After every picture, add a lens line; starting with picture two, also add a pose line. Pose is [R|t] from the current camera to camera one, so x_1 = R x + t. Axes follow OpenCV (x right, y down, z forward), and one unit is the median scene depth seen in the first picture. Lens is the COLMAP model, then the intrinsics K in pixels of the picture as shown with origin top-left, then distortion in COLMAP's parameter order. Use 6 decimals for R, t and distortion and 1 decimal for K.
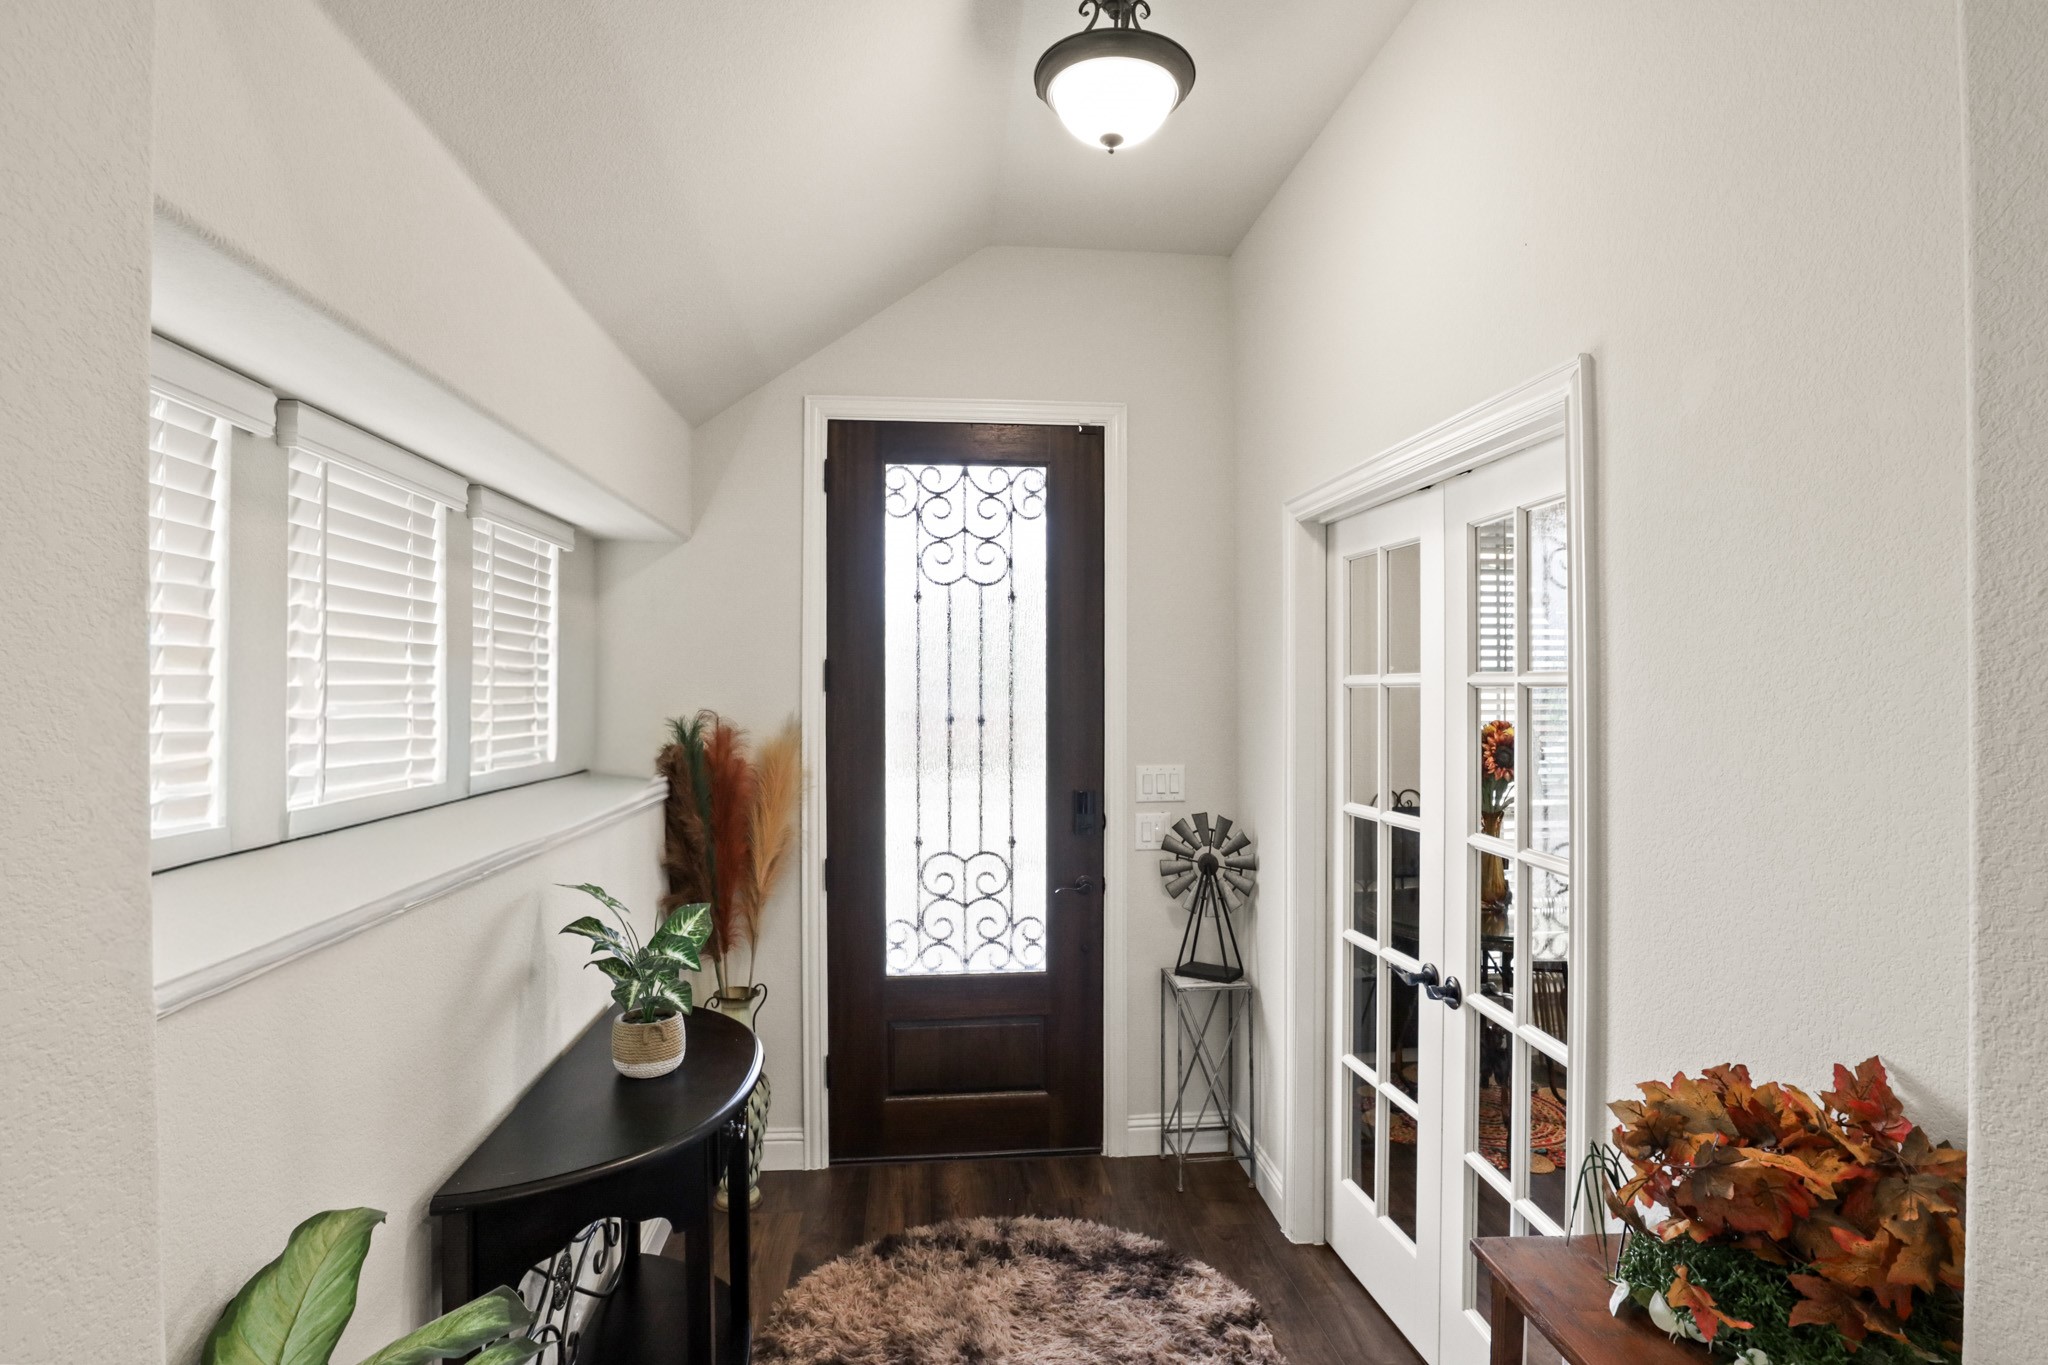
lens RADIAL K [[1063.5, 0, 992.2], [0, 1063.5, 719.1], [0, 0, 1]] dist [-0.054106, 0.029907]
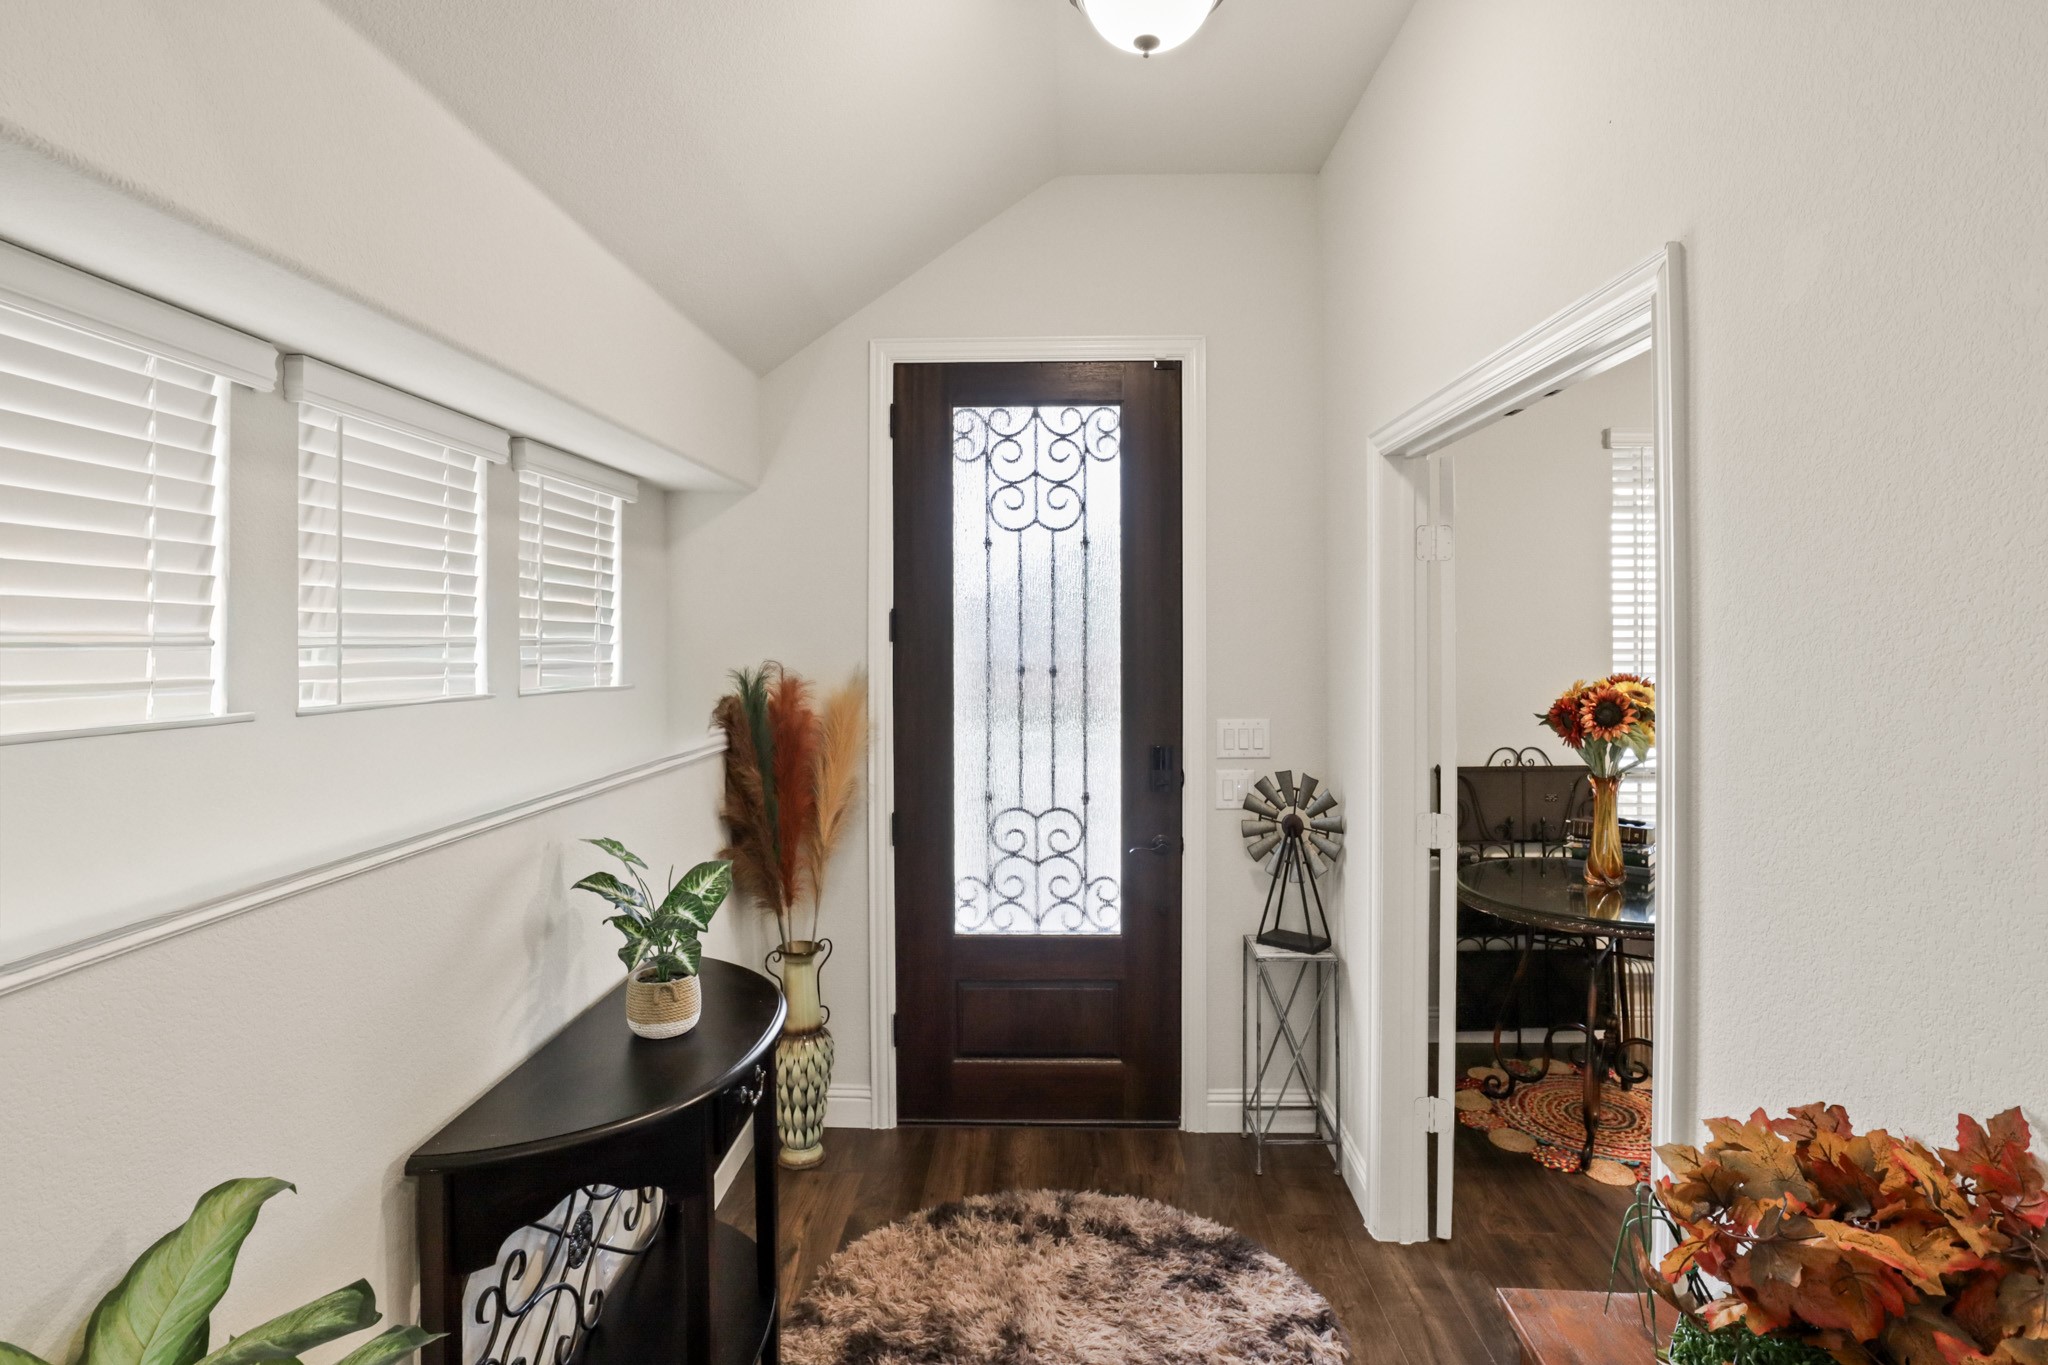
lens RADIAL K [[1052.1, 0, 1005.6], [0, 1052.1, 673.5], [0, 0, 1]] dist [-0.047637, 0.016255]
pose [[0.991576, 0.001247, -0.129518, 0.080753], [-0.000540, 0.999985, 0.005497, -0.002571], [0.129523, -0.005381, 0.991562, 0.059135]]
